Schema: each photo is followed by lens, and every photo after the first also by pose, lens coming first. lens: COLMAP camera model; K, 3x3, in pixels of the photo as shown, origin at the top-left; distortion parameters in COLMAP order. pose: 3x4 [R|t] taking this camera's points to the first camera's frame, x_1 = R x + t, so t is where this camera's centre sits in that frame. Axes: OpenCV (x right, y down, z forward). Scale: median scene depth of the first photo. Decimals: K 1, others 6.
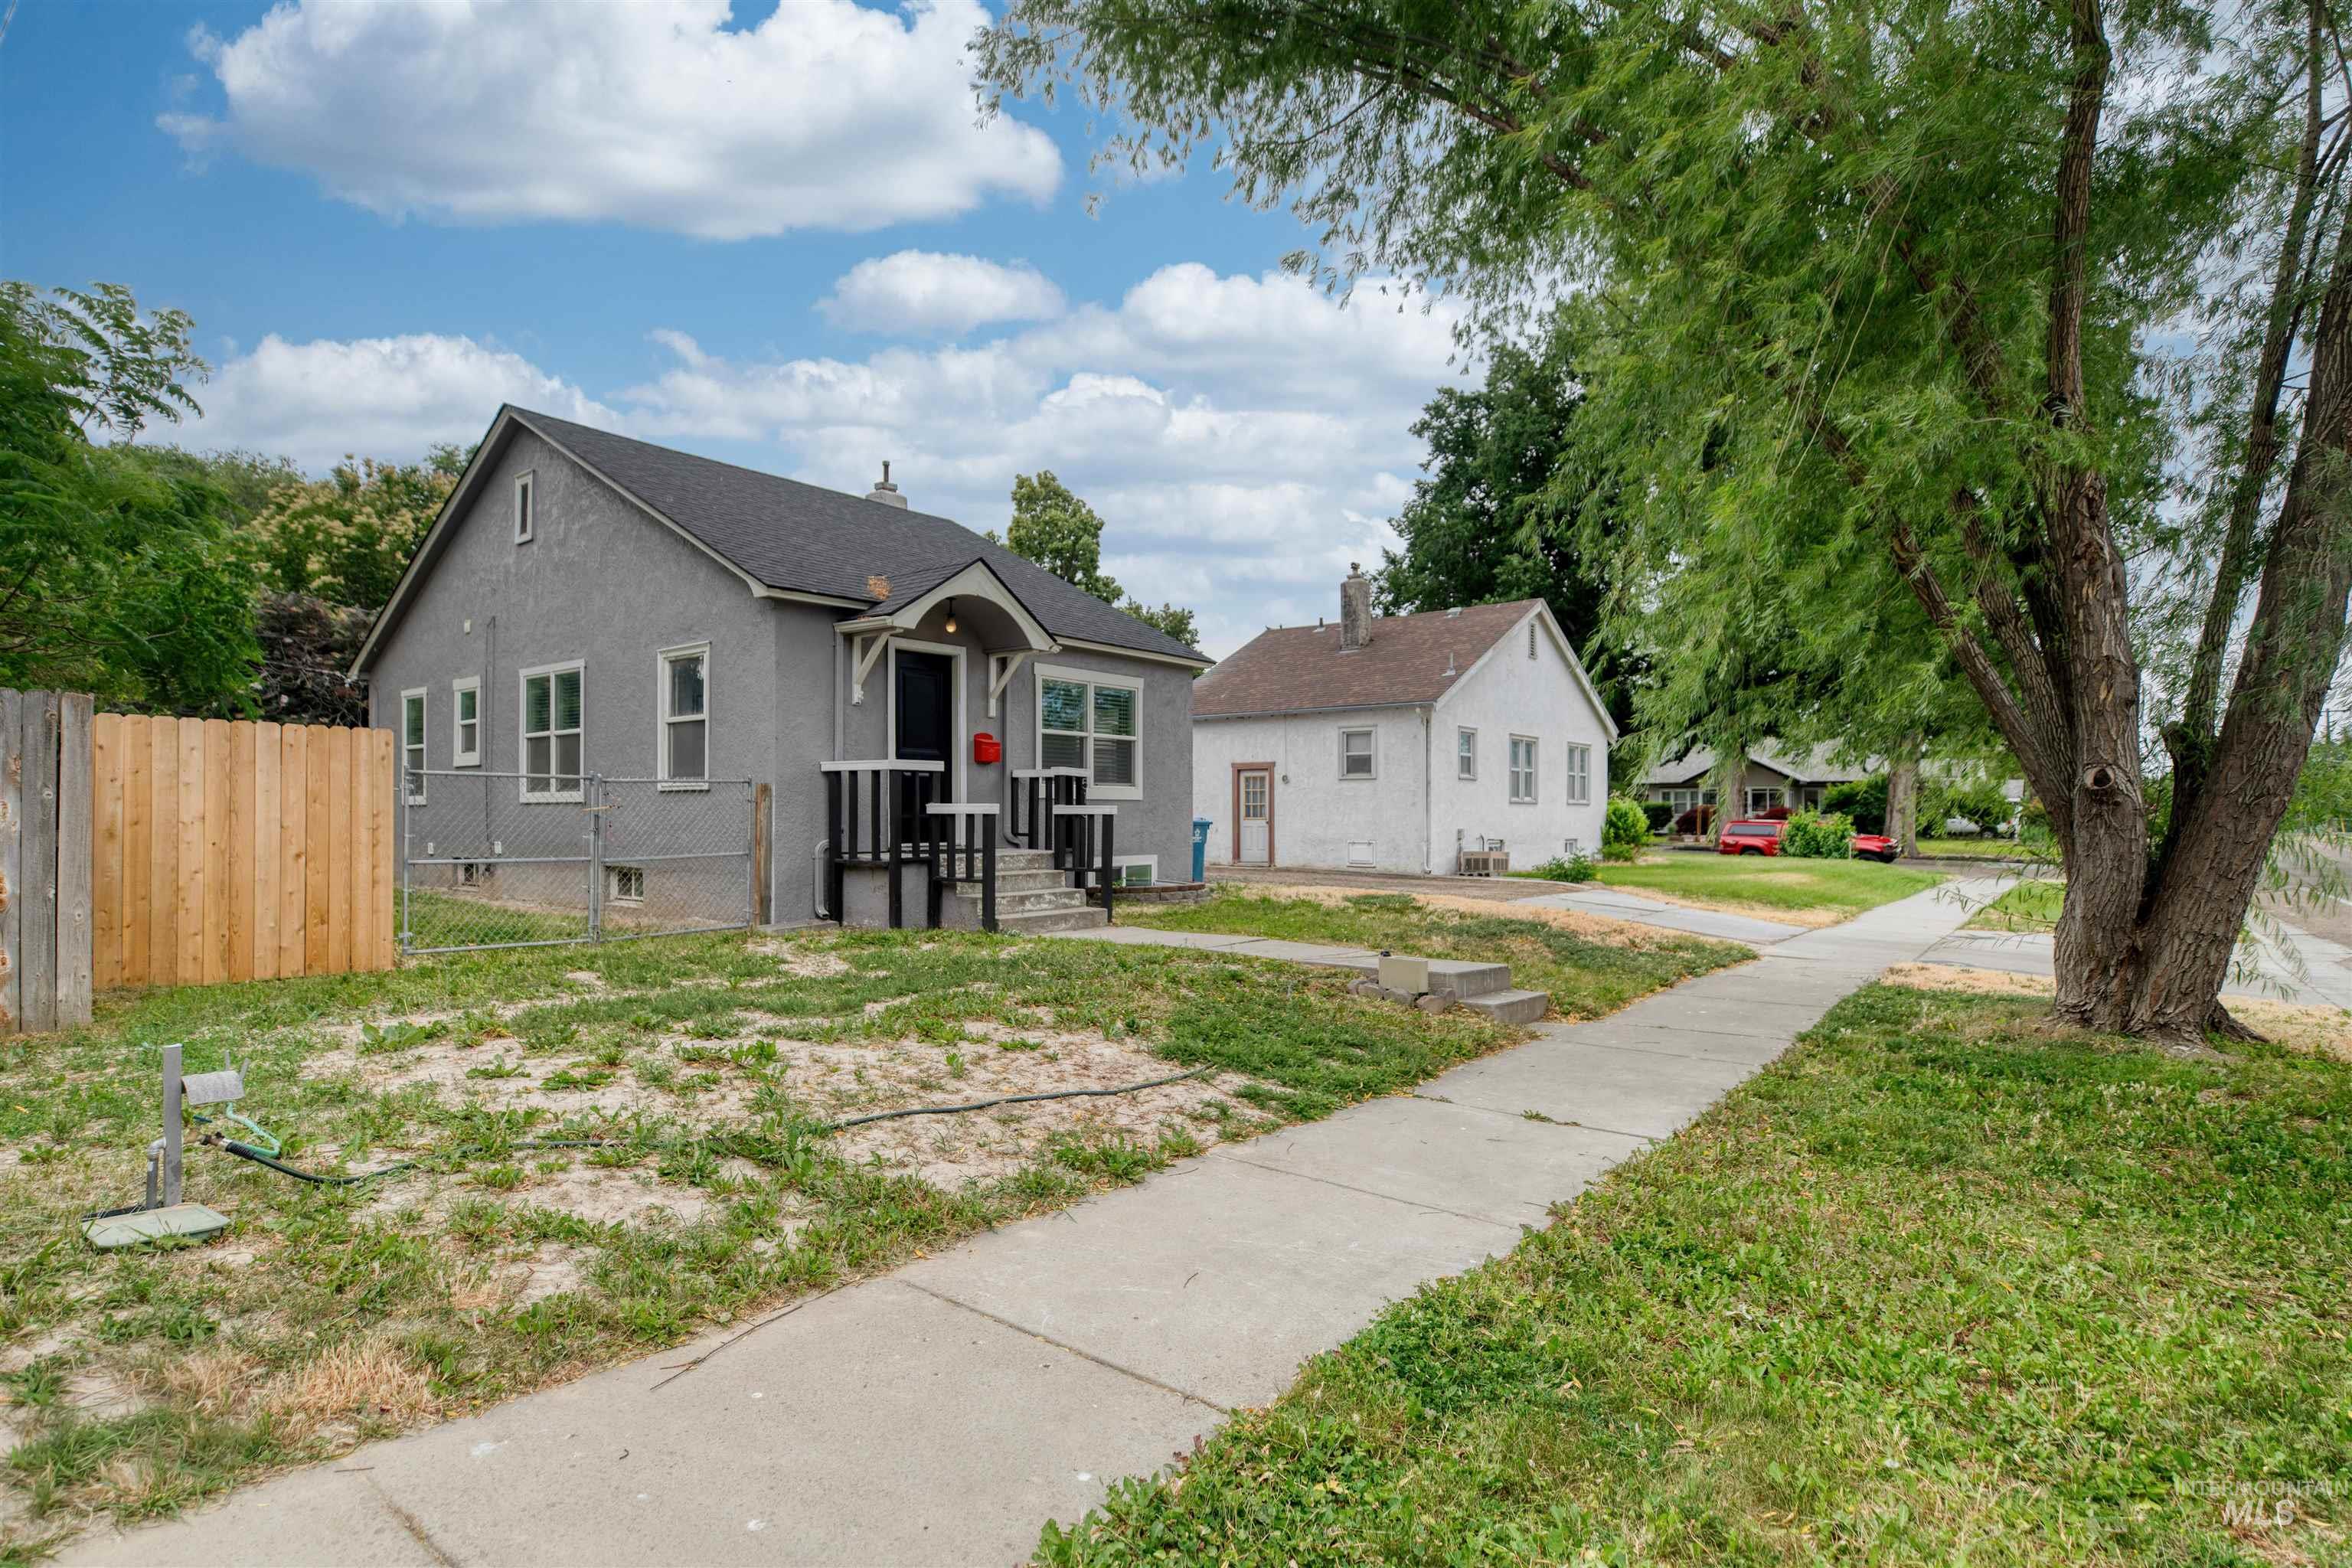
lens RADIAL K [[1161.5, 0, 1174.7], [0, 1161.5, 812.8], [0, 0, 1]] dist [-0.003181, 0.000021]
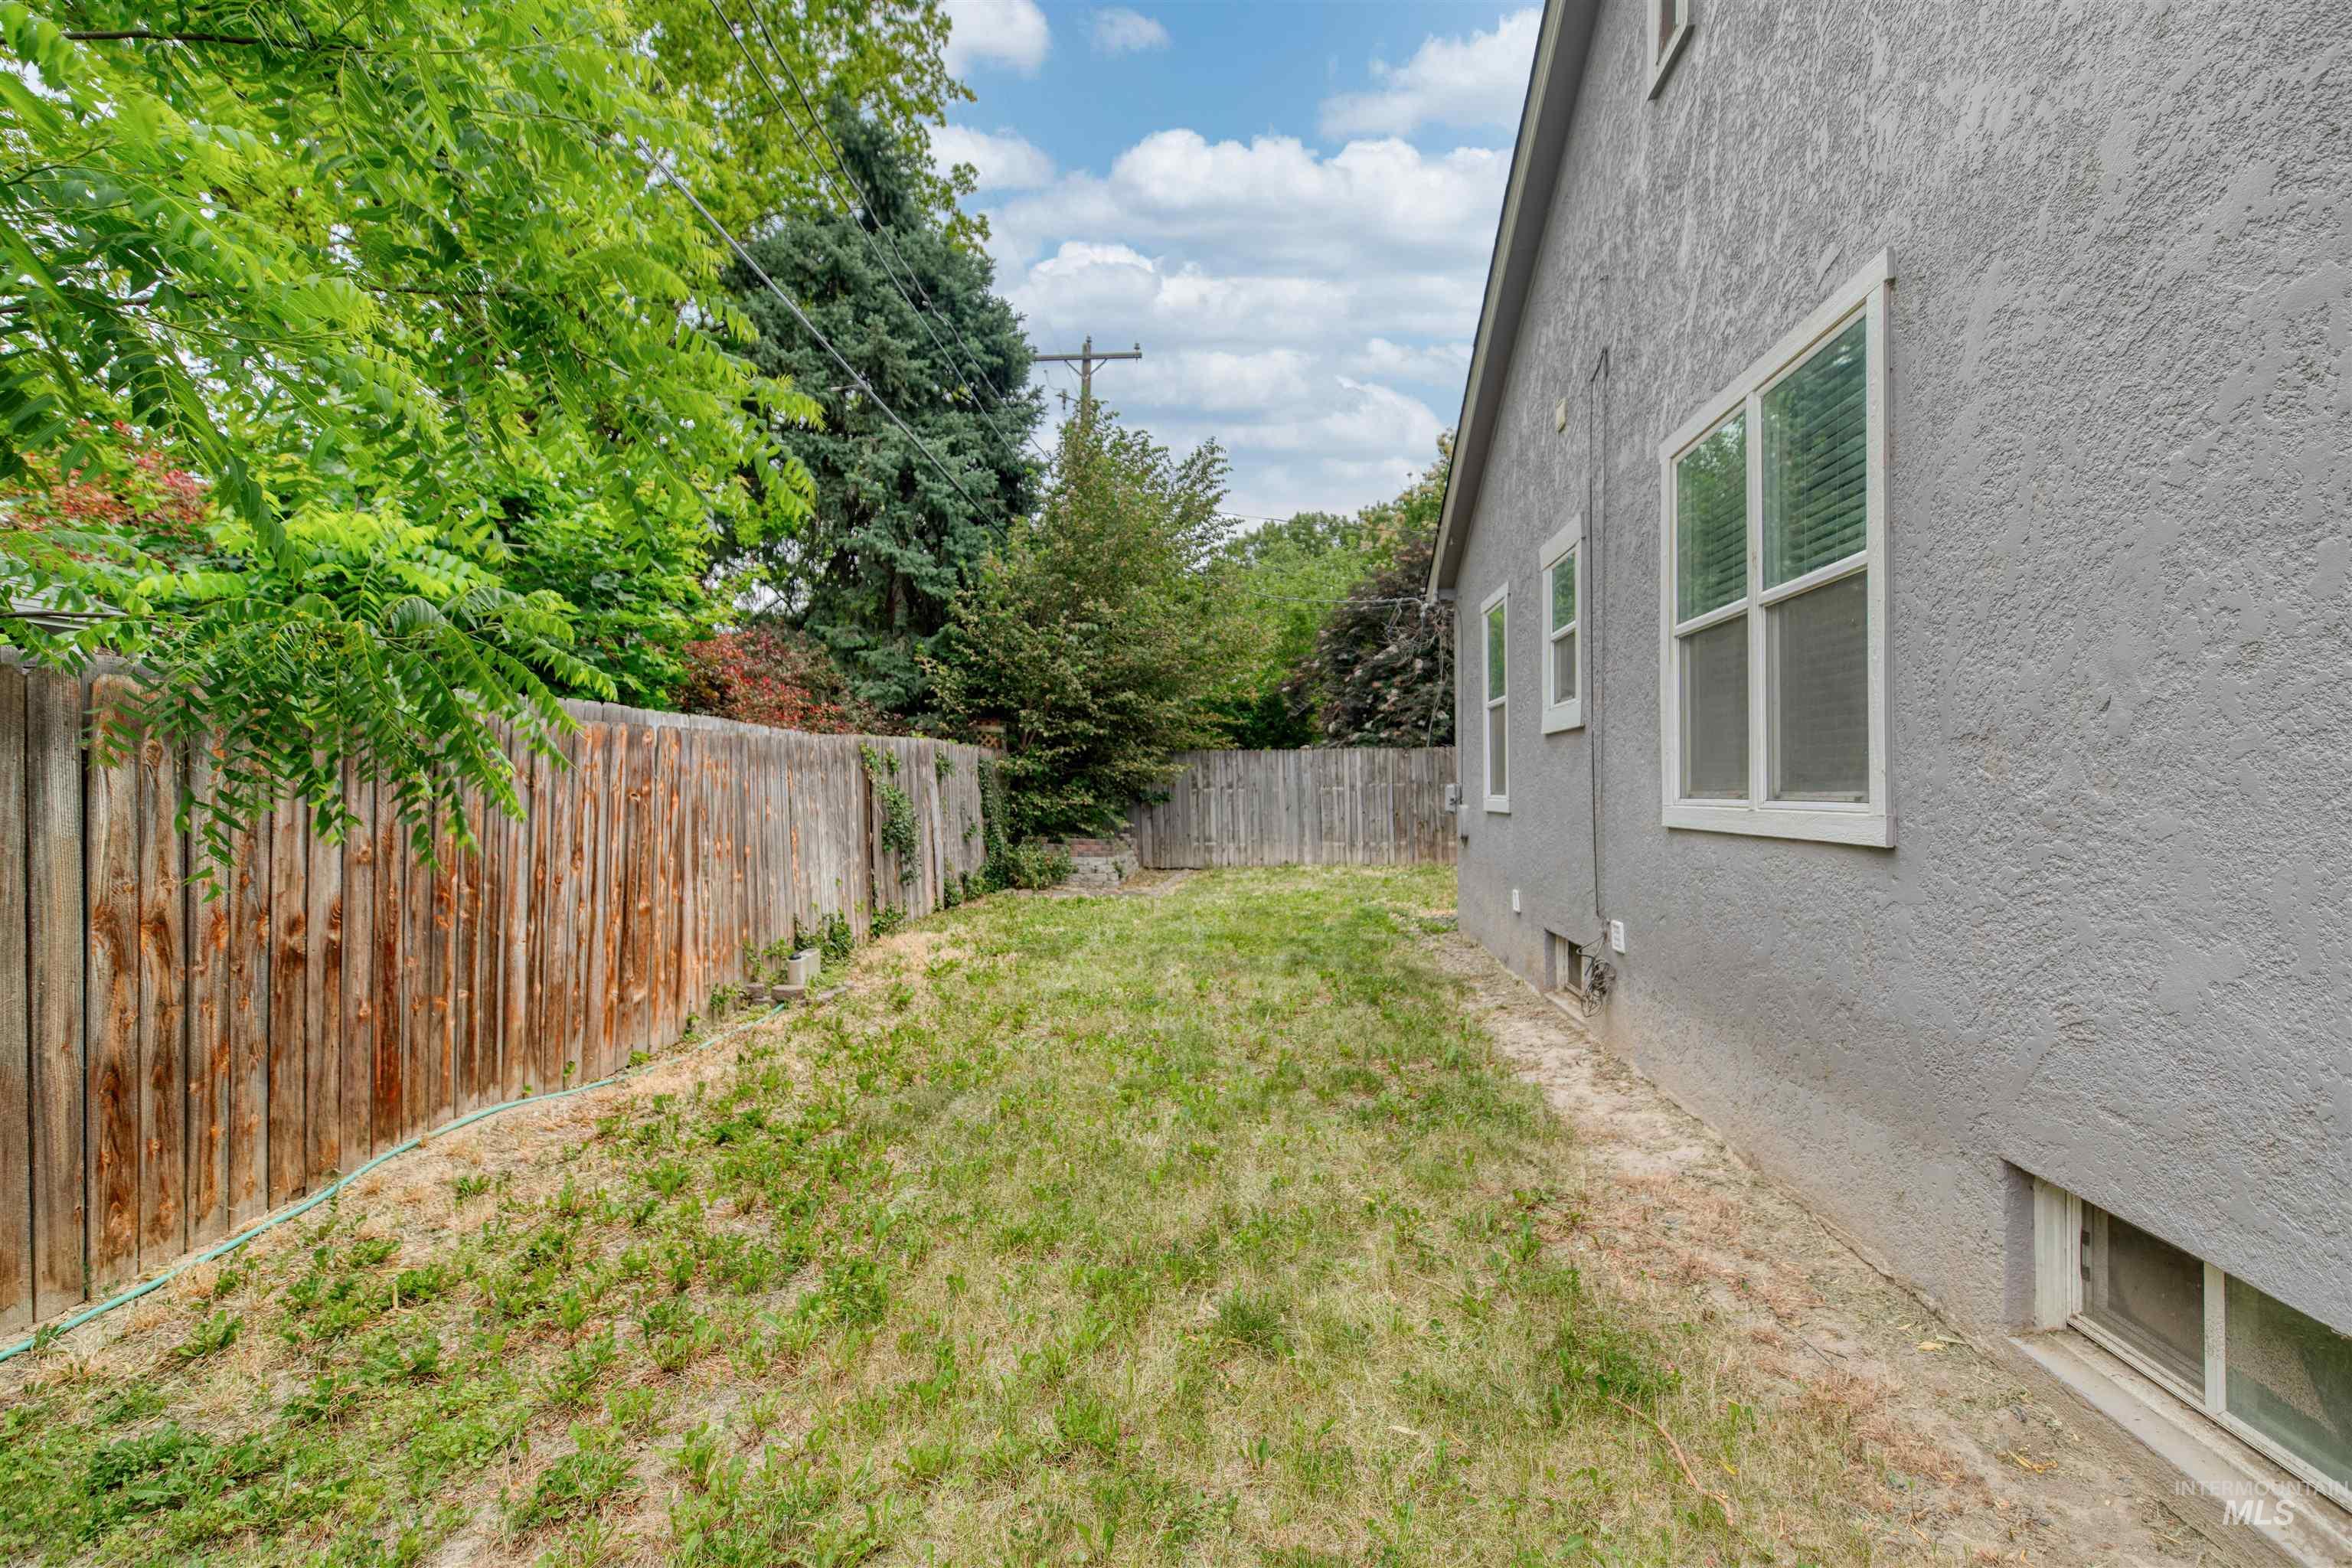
lens RADIAL K [[1077.1, 0, 1151.3], [0, 1077.1, 795.7], [0, 0, 1]] dist [0.000387, -0.000179]
pose [[0.529963, -0.003787, -0.848013, -0.482861], [0.013970, 0.999893, 0.004265, -0.027336], [0.847906, -0.014107, 0.529959, 0.907120]]
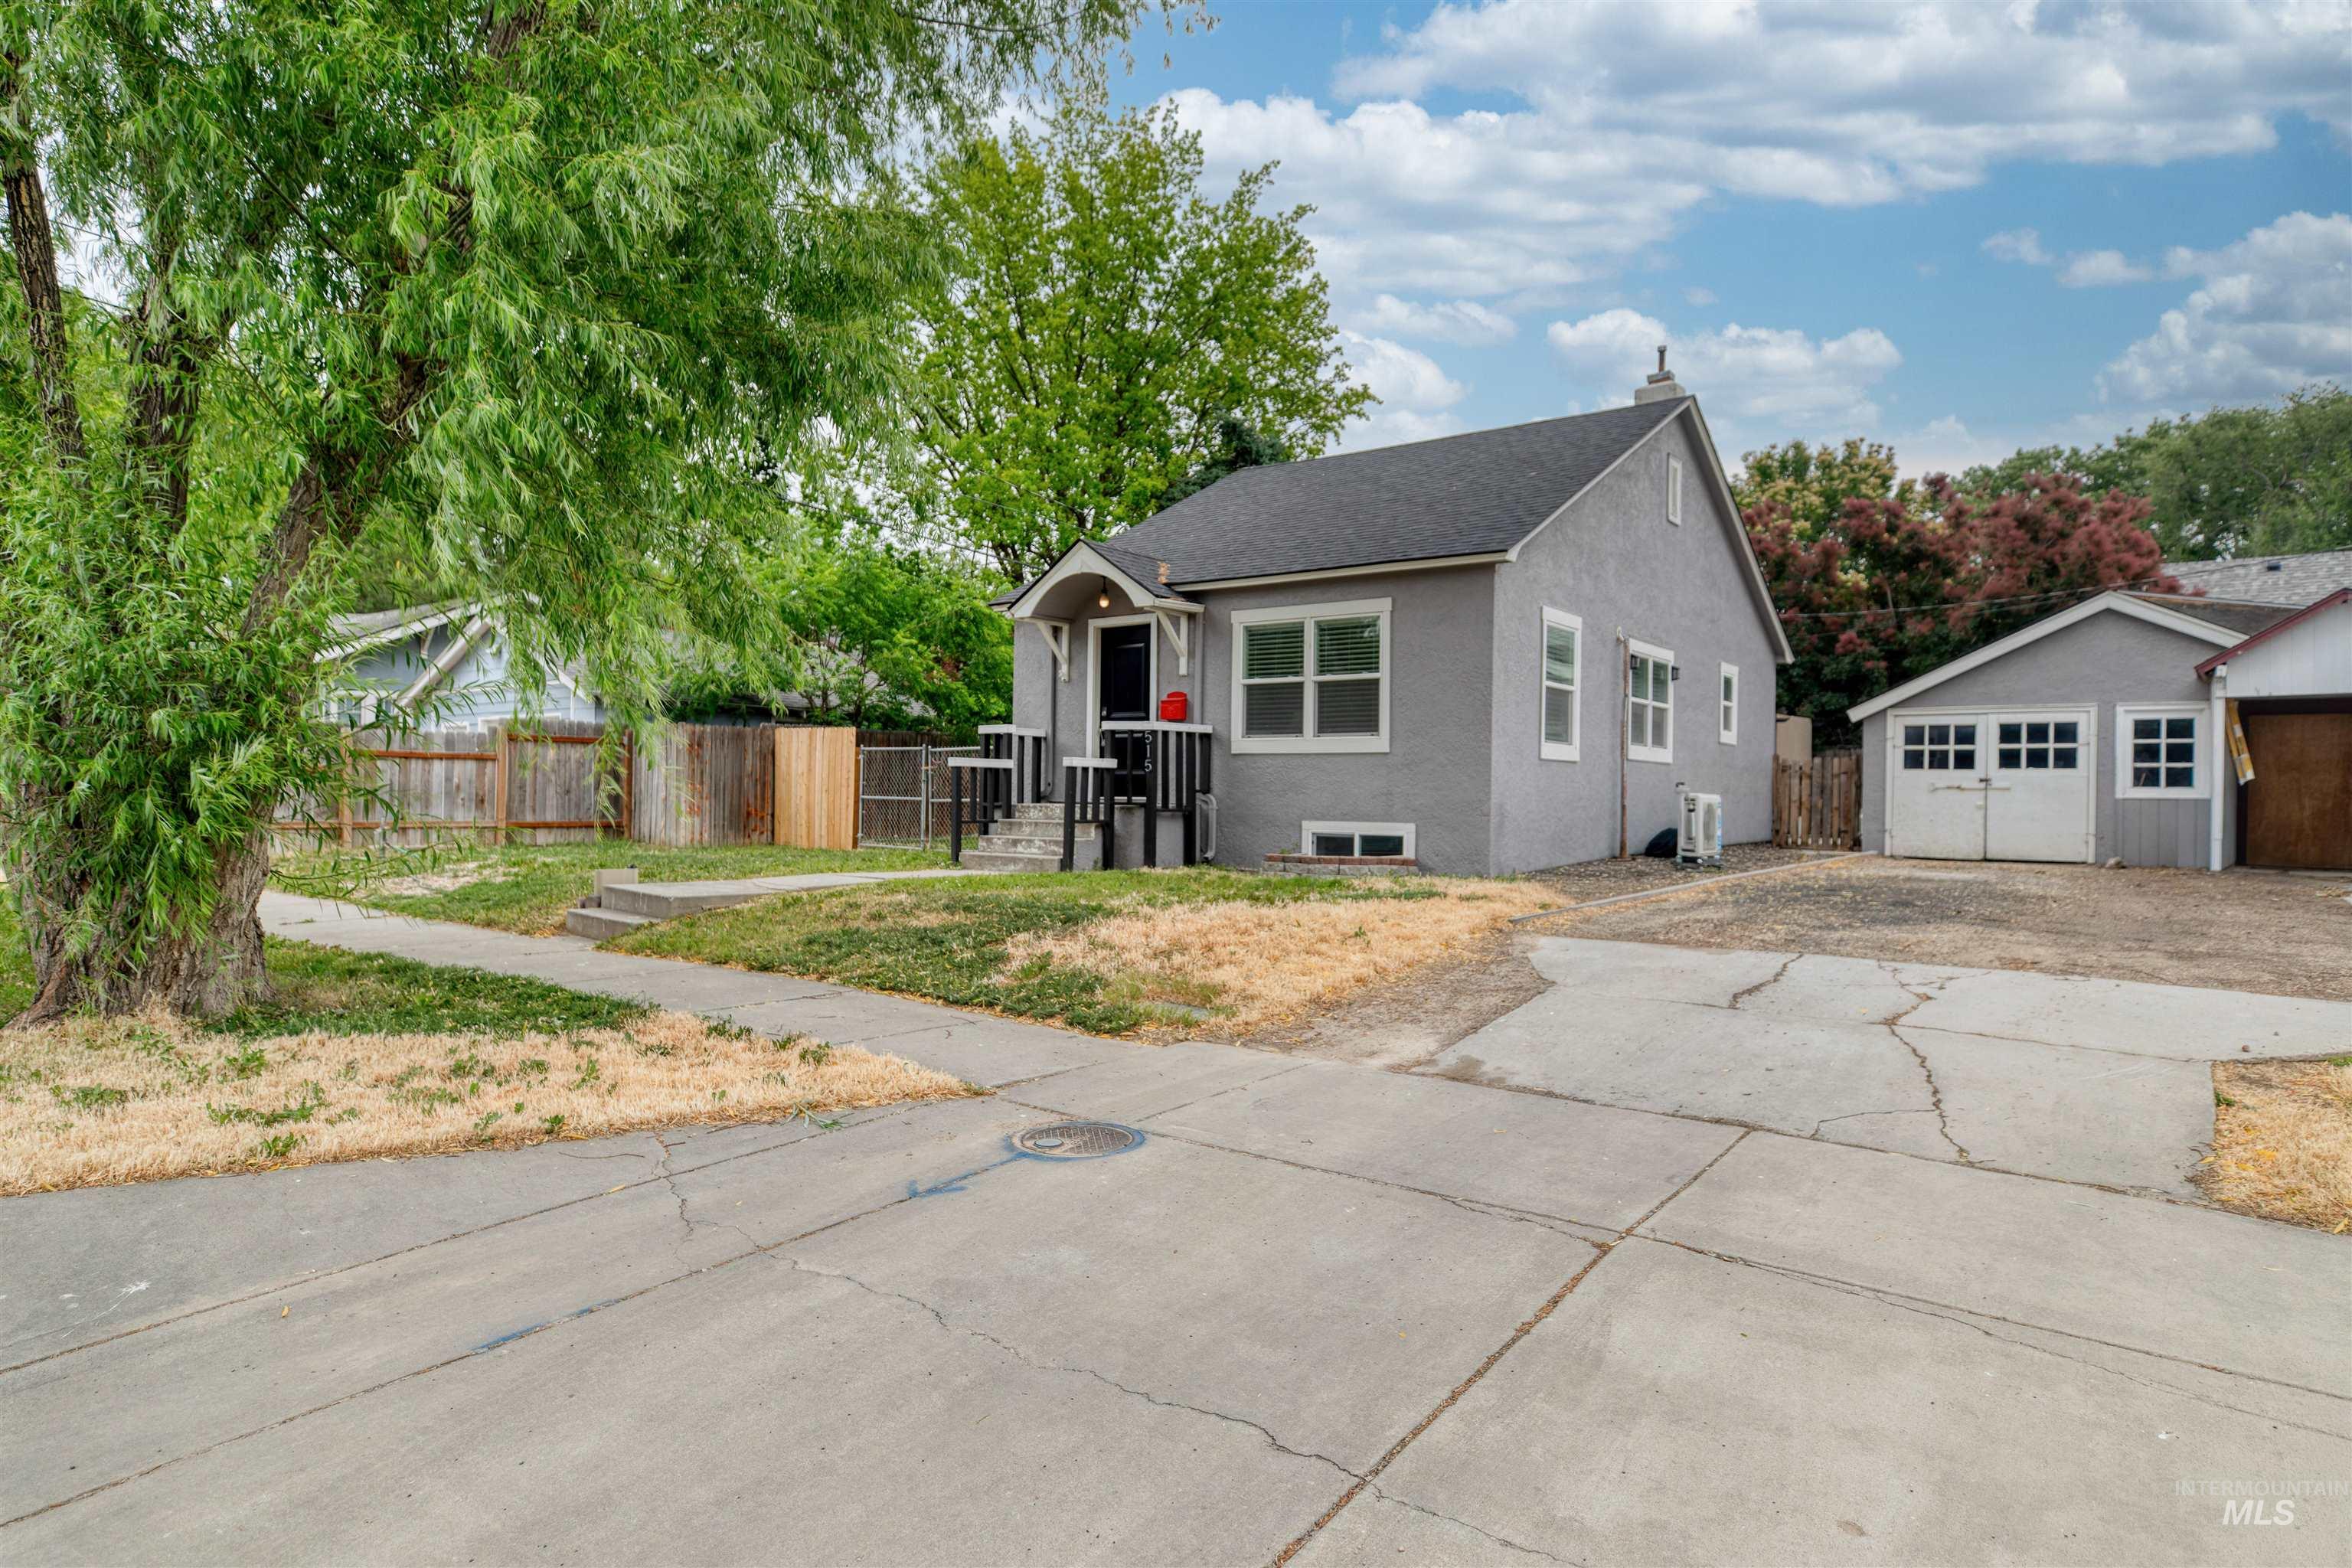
lens RADIAL K [[1335.2, 0, 1179.4], [0, 1335.2, 791.9], [0, 0, 1]] dist [0.013403, -0.000407]
pose [[0.022671, -0.006018, -0.999725, 1.193207], [-0.015058, 0.999866, -0.006360, 0.032247], [0.999630, 0.015198, 0.022578, 1.148433]]
